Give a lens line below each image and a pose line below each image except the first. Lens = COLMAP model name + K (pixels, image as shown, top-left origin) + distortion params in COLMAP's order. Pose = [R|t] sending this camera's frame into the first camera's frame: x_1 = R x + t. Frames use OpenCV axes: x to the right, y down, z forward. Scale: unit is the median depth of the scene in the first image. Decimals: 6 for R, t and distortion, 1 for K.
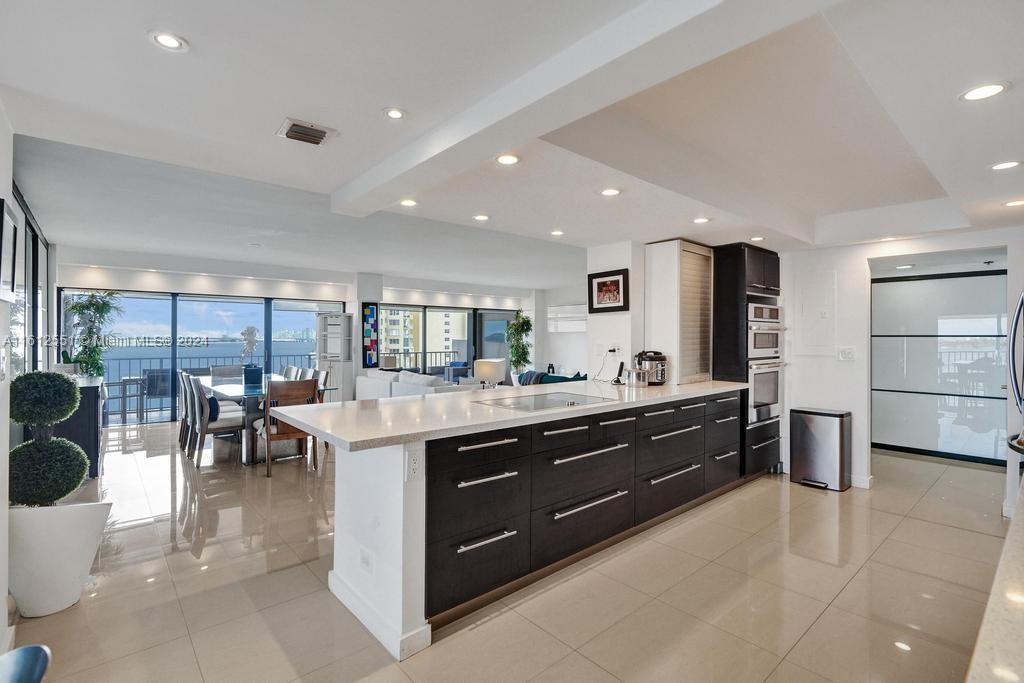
lens RADIAL K [[489.9, 0, 516.1], [0, 489.9, 327.7], [0, 0, 1]] dist [-0.004629, -0.000411]
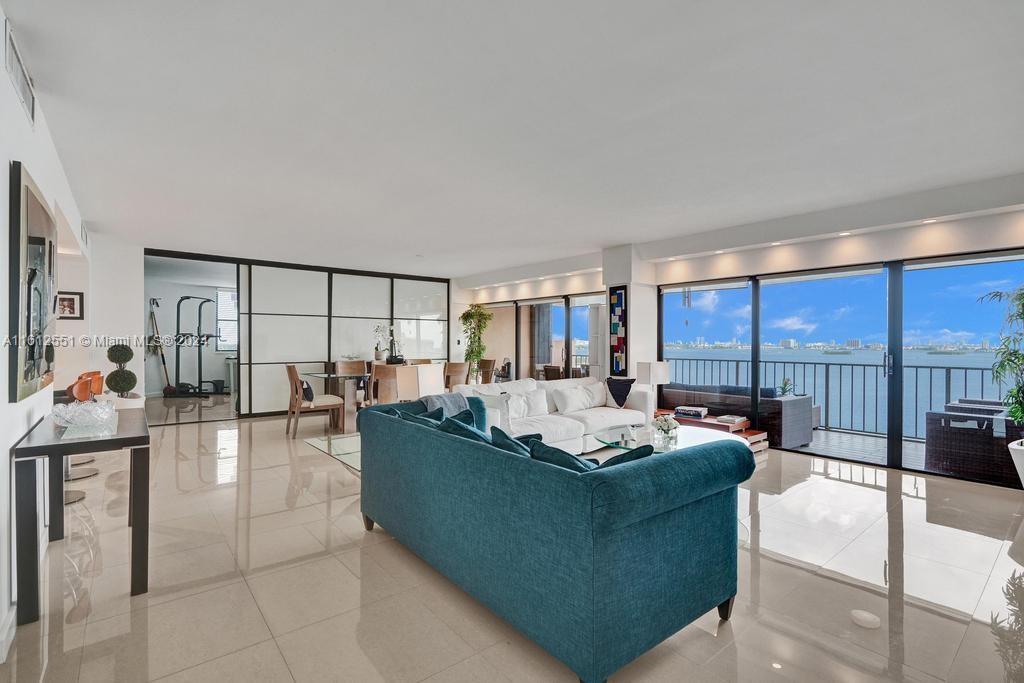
lens RADIAL K [[489.9, 0, 516.1], [0, 489.9, 327.7], [0, 0, 1]] dist [-0.004629, -0.000411]
pose [[-0.040032, -0.023451, -0.998923, 0.441000], [0.007393, 0.999690, -0.023766, 0.026784], [0.999171, -0.008336, -0.039847, 0.894066]]
